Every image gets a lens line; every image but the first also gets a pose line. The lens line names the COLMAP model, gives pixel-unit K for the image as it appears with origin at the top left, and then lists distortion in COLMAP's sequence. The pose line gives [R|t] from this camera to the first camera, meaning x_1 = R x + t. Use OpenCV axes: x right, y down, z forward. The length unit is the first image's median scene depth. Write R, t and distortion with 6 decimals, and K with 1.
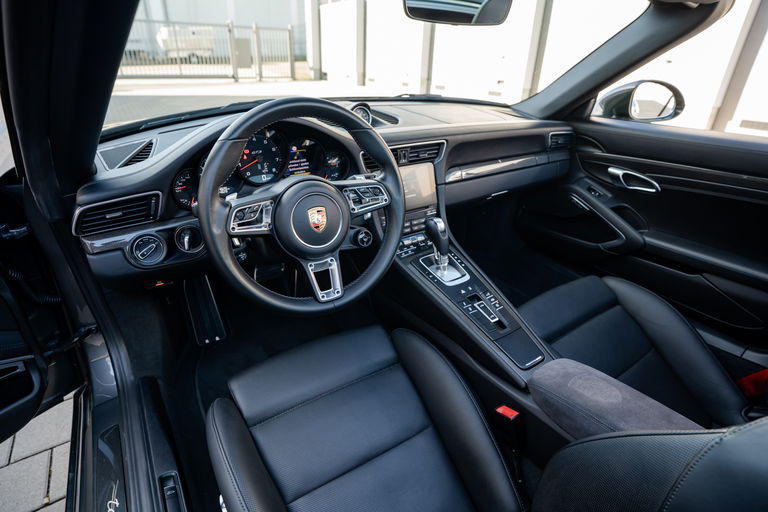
lens RADIAL K [[409.6, 0, 384.0], [0, 409.6, 256.0], [0, 0, 1]] dist [-0.002217, -0.000482]
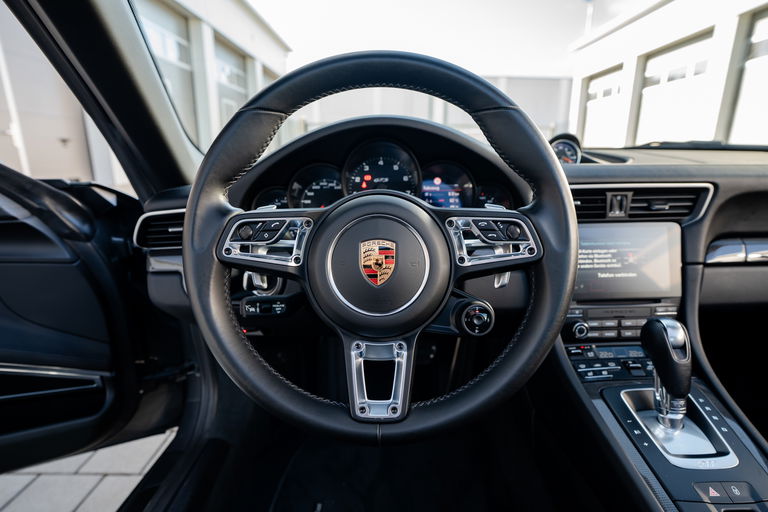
lens RADIAL K [[411.7, 0, 384.2], [0, 411.7, 267.1], [0, 0, 1]] dist [-0.036345, 0.000613]
pose [[0.834683, 0.124674, -0.536433, 0.091014], [-0.225050, 0.966216, -0.125615, -0.012245], [0.502649, 0.225573, 0.834542, 0.376928]]
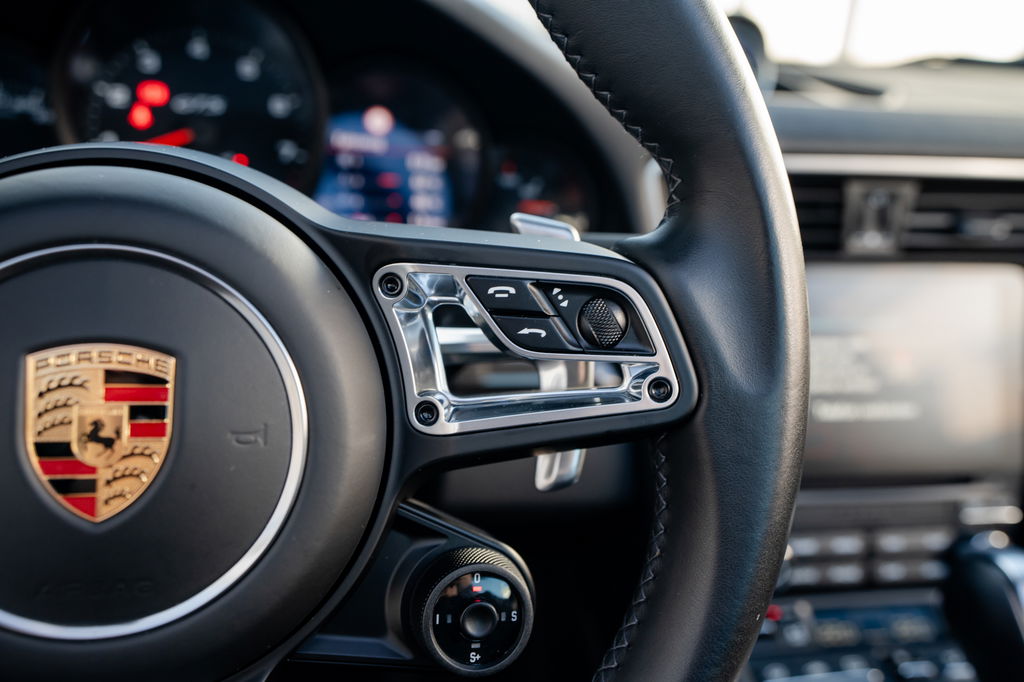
lens RADIAL K [[993.5, 0, 512.0], [0, 993.5, 341.0], [0, 0, 1]] dist [0.075098, 0.000884]
pose [[0.933859, 0.149830, -0.324743, 0.049857], [-0.209604, 0.965016, -0.157513, -0.063956], [0.289782, 0.215163, 0.932594, 0.485141]]
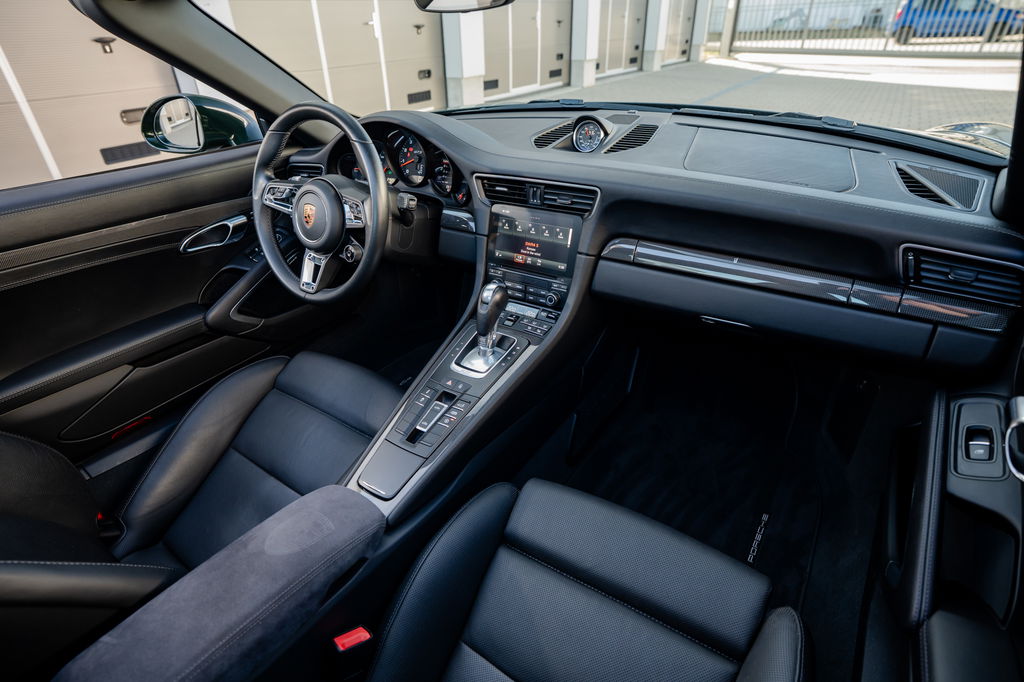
lens RADIAL K [[548.9, 0, 512.2], [0, 548.9, 355.8], [0, 0, 1]] dist [-0.036345, 0.000613]
pose [[0.378296, 0.462579, -0.801818, 0.939651], [-0.372907, 0.868950, 0.325371, -0.298352], [0.847250, 0.175917, 0.501220, 0.539956]]
